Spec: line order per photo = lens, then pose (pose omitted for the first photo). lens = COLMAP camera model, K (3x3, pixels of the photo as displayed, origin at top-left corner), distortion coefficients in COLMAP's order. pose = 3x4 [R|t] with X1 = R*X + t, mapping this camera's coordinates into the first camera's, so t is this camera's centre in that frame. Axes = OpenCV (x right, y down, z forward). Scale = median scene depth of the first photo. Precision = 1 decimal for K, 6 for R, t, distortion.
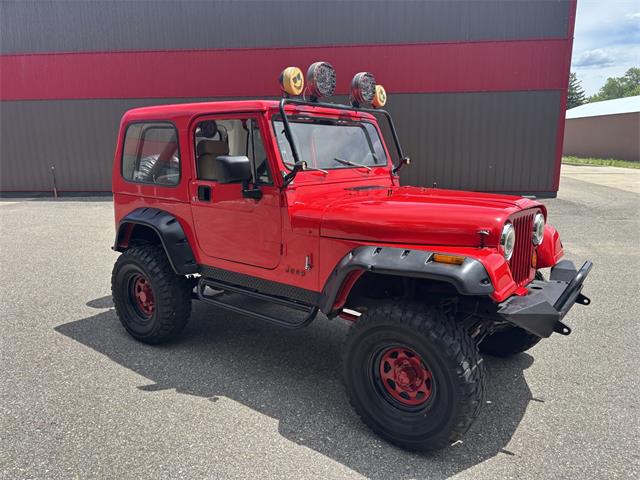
lens RADIAL K [[486.2, 0, 323.0], [0, 486.2, 244.2], [0, 0, 1]] dist [0.035383, -0.036289]
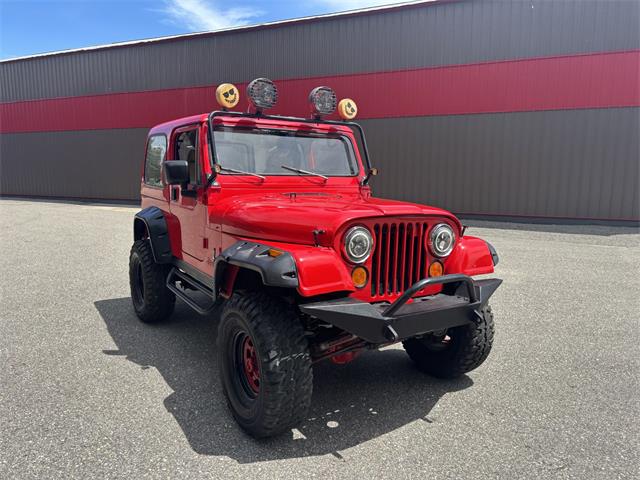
lens RADIAL K [[486.2, 0, 319.6], [0, 486.2, 243.1], [0, 0, 1]] dist [0.035383, -0.036289]
pose [[0.939791, 0.065363, -0.335441, 0.502611], [-0.082287, 0.995941, -0.036473, 0.027982], [0.331695, 0.061879, 0.941355, 0.022427]]
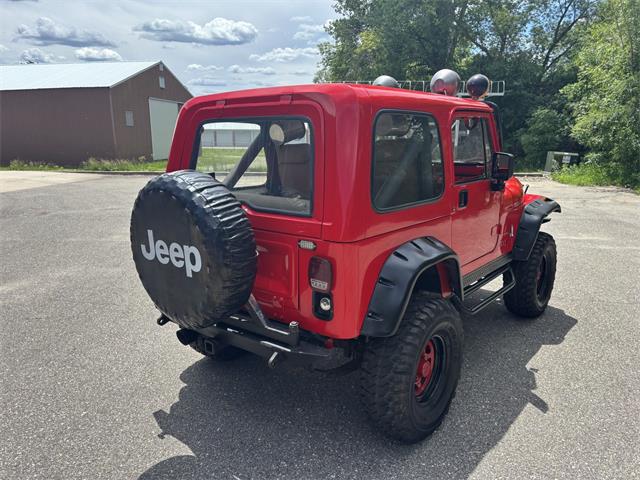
lens RADIAL K [[486.2, 0, 316.9], [0, 486.2, 244.1], [0, 0, 1]] dist [0.035383, -0.036289]
pose [[0.026778, -0.221221, 0.974856, -1.187005], [0.206413, 0.955413, 0.211139, -0.280705], [-0.978098, 0.195569, 0.071247, 1.264693]]
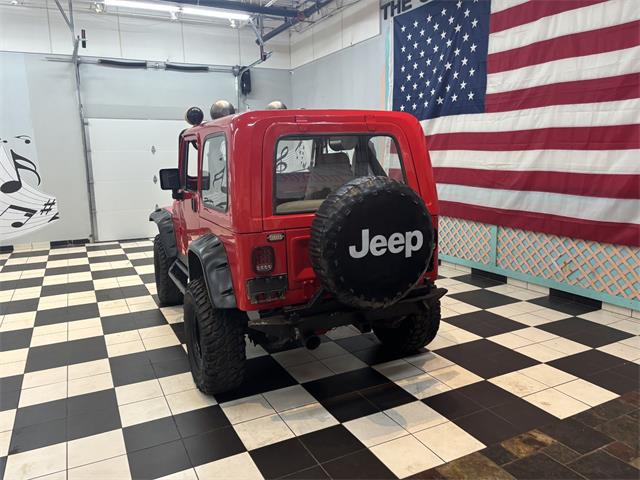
lens RADIAL K [[486.2, 0, 322.1], [0, 486.2, 240.4], [0, 0, 1]] dist [0.035383, -0.036289]
pose [[-0.887637, -0.063420, 0.456156, -0.797409], [0.111167, 0.931680, 0.345854, -0.467336], [-0.446926, 0.357703, -0.819943, 2.241268]]
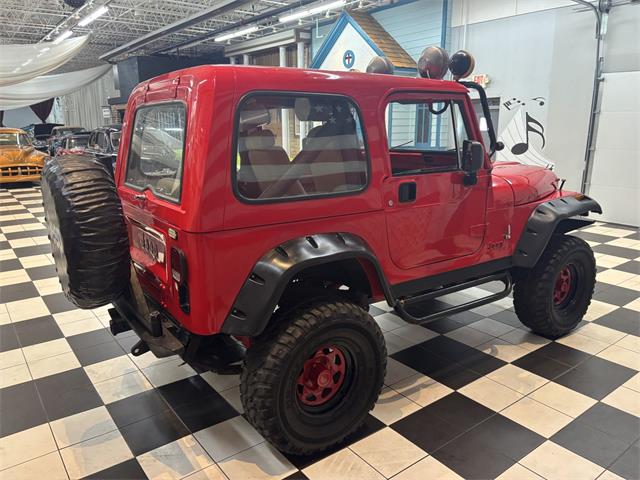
lens RADIAL K [[486.2, 0, 319.2], [0, 486.2, 236.1], [0, 0, 1]] dist [0.035383, -0.036289]
pose [[0.296010, -0.217072, 0.930192, -1.080786], [0.201968, 0.966041, 0.161166, -0.200386], [-0.933588, 0.140162, 0.329799, 0.917669]]
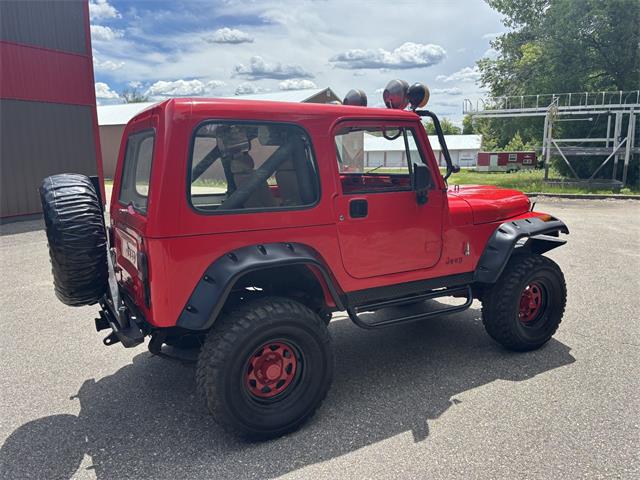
lens RADIAL K [[486.2, 0, 315.7], [0, 486.2, 237.8], [0, 0, 1]] dist [0.035383, -0.036289]
pose [[0.371053, -0.159031, 0.914893, -1.129037], [0.200059, 0.975781, 0.088477, -0.152720], [-0.906805, 0.150203, 0.393882, 0.761094]]
